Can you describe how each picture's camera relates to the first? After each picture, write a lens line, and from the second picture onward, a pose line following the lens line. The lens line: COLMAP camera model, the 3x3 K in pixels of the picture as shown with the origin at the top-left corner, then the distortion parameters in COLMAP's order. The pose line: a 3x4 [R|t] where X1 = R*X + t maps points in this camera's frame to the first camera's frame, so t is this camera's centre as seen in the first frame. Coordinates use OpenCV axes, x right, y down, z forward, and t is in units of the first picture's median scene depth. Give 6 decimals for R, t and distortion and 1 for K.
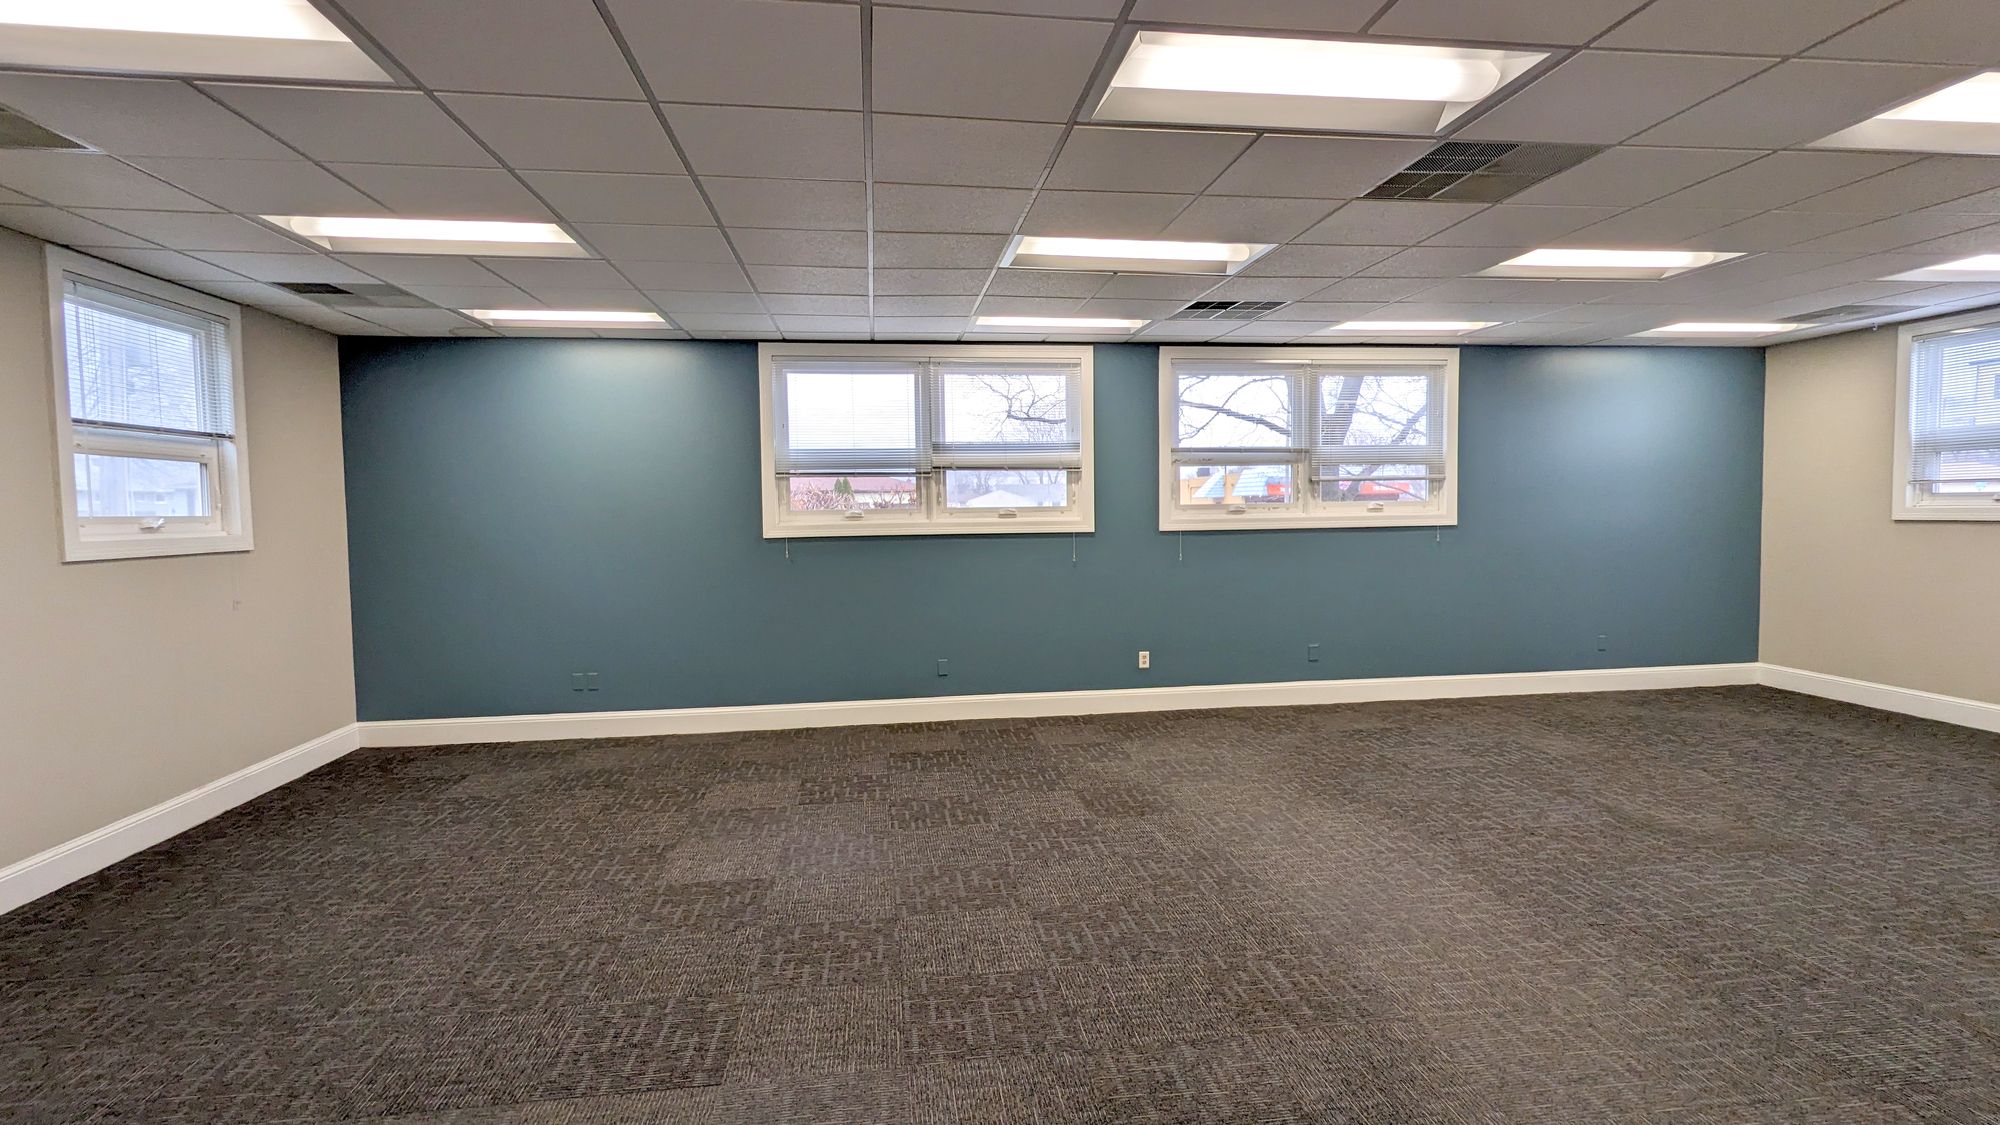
lens RADIAL K [[960.5, 0, 988.9], [0, 960.5, 563.1], [0, 0, 1]] dist [0.001755, 0.002283]
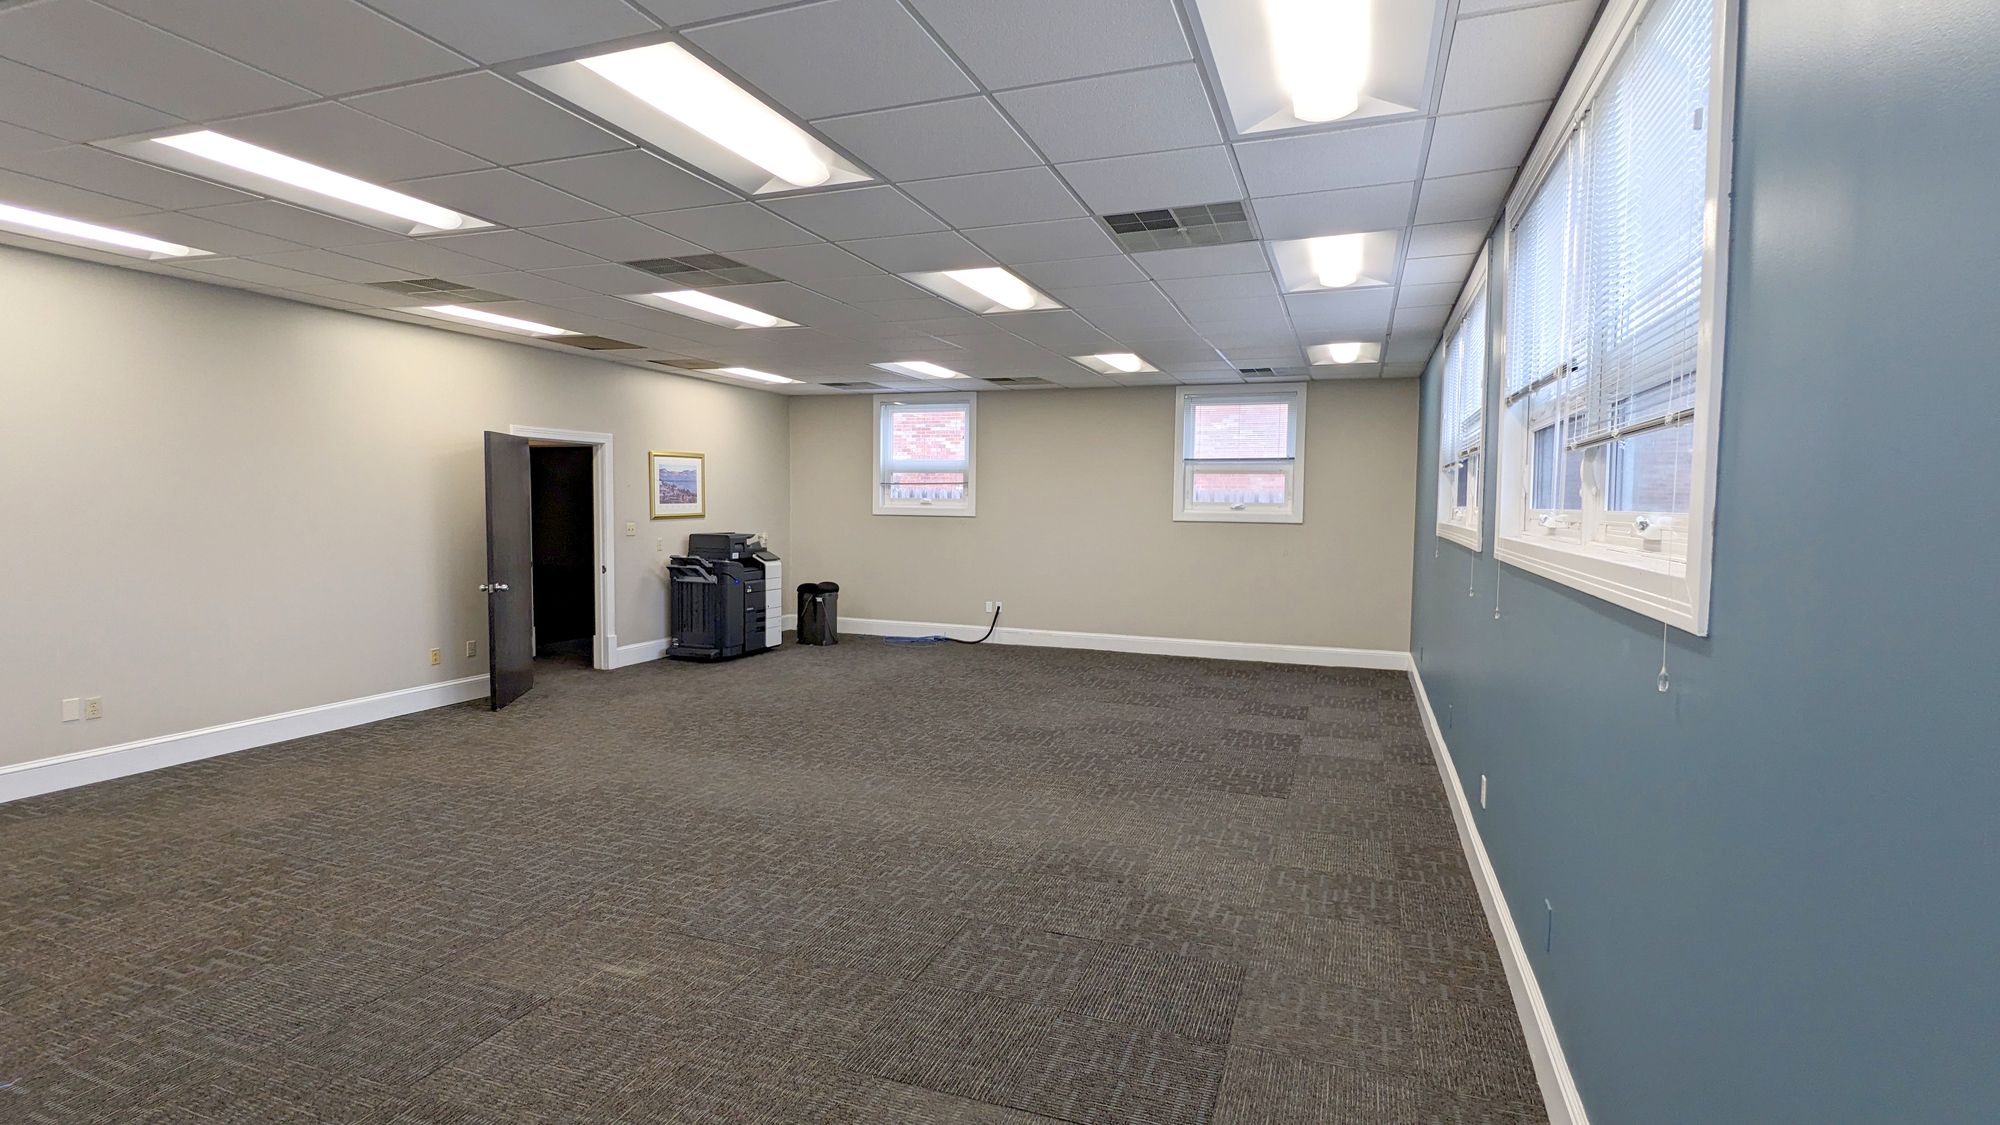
lens RADIAL K [[960.5, 0, 988.3], [0, 960.5, 558.0], [0, 0, 1]] dist [0.001755, 0.002283]
pose [[-0.471822, 0.058899, -0.879724, 1.222369], [-0.053446, 0.994021, 0.095216, -0.103591], [0.880072, 0.091943, -0.465853, 1.596172]]
